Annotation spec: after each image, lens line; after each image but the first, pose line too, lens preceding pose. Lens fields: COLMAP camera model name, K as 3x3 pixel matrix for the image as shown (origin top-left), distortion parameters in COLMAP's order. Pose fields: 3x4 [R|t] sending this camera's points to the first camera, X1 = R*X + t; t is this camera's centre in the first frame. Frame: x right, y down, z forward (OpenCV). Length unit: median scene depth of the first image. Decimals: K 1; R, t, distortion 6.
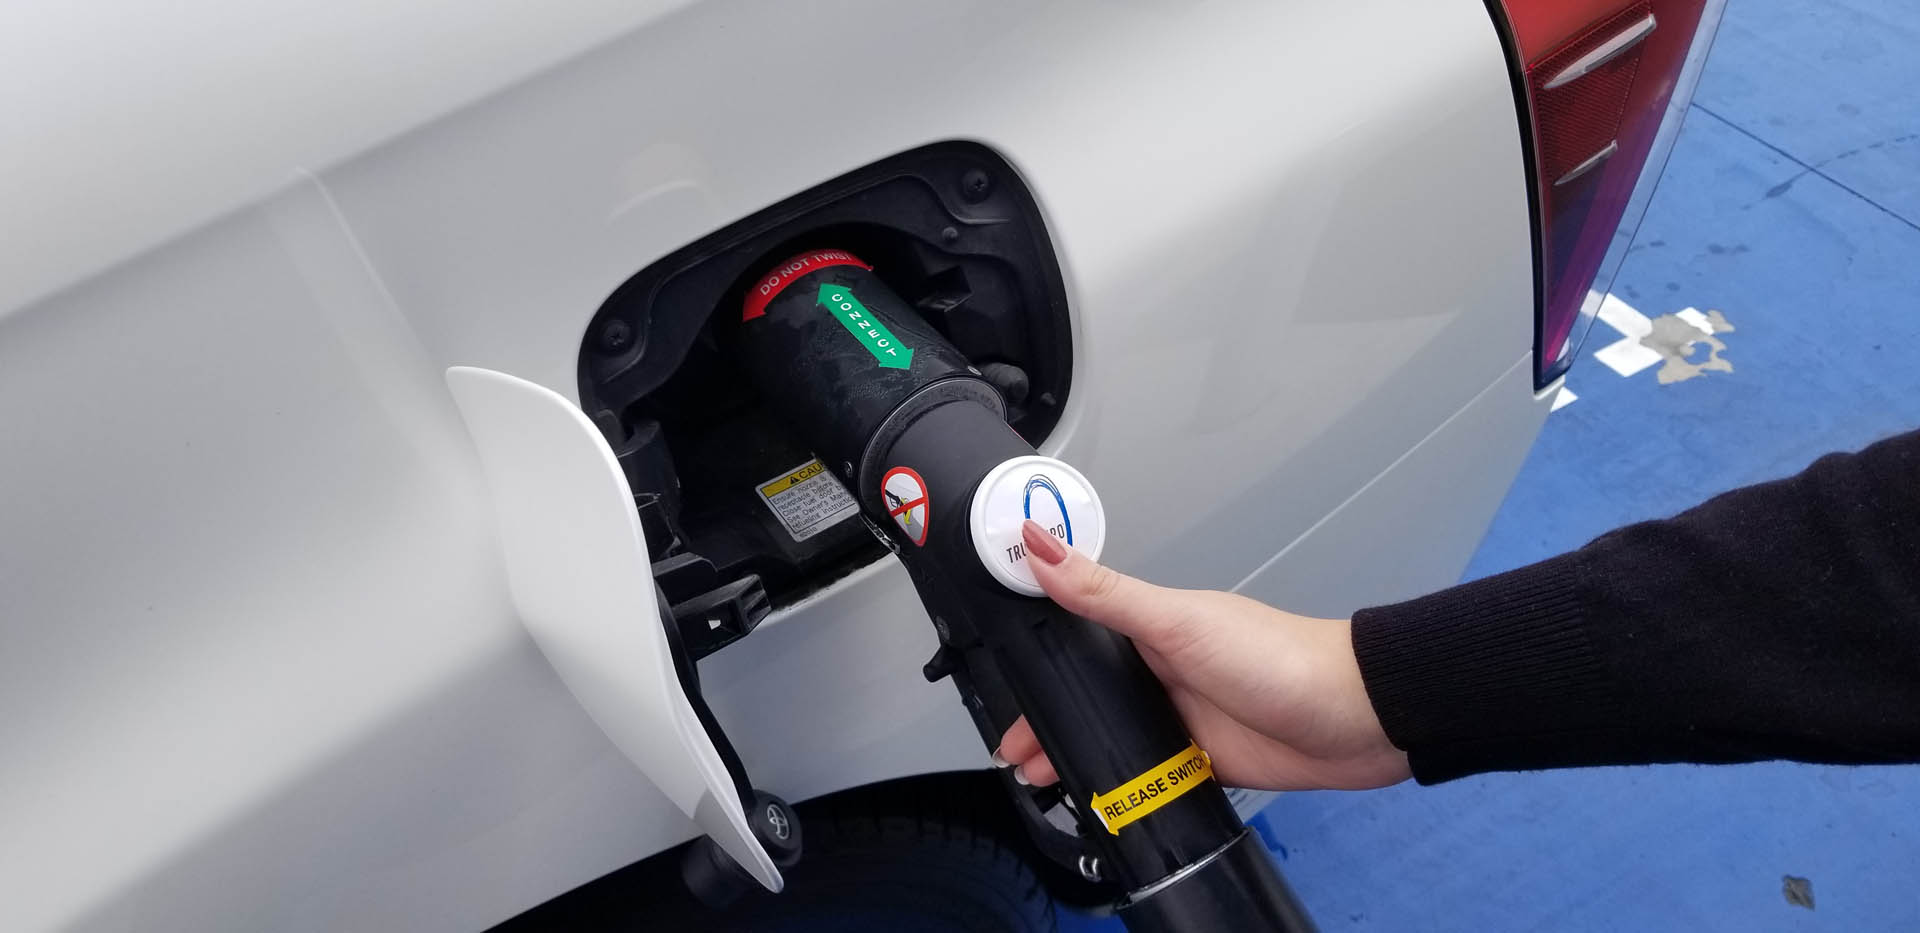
lens RADIAL K [[1419.1, 0, 929.2], [0, 1419.1, 431.3], [0, 0, 1]] dist [0.032713, -0.070895]
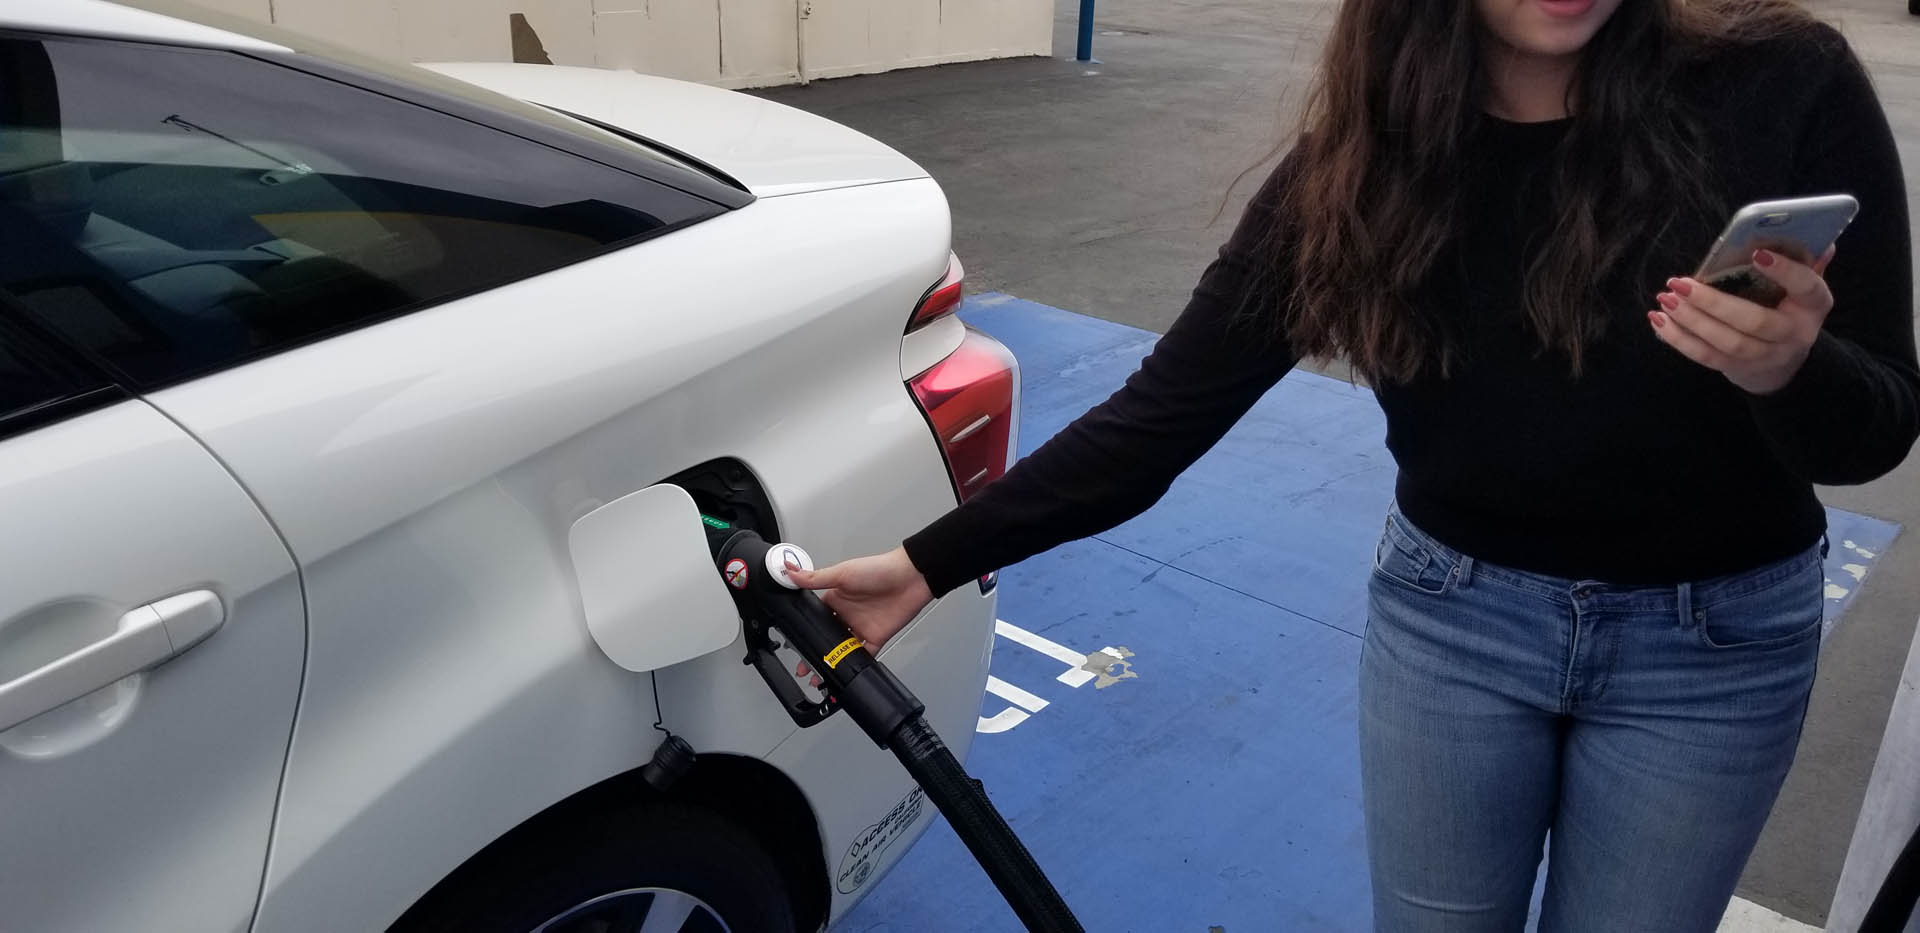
lens RADIAL K [[1417.0, 0, 956.1], [0, 1417.0, 423.8], [0, 0, 1]] dist [0.098028, -0.227911]
pose [[0.939294, -0.060323, 0.337770, -0.146095], [0.188984, 0.912600, -0.362555, 0.239227], [-0.286378, 0.404379, 0.868600, -0.438467]]
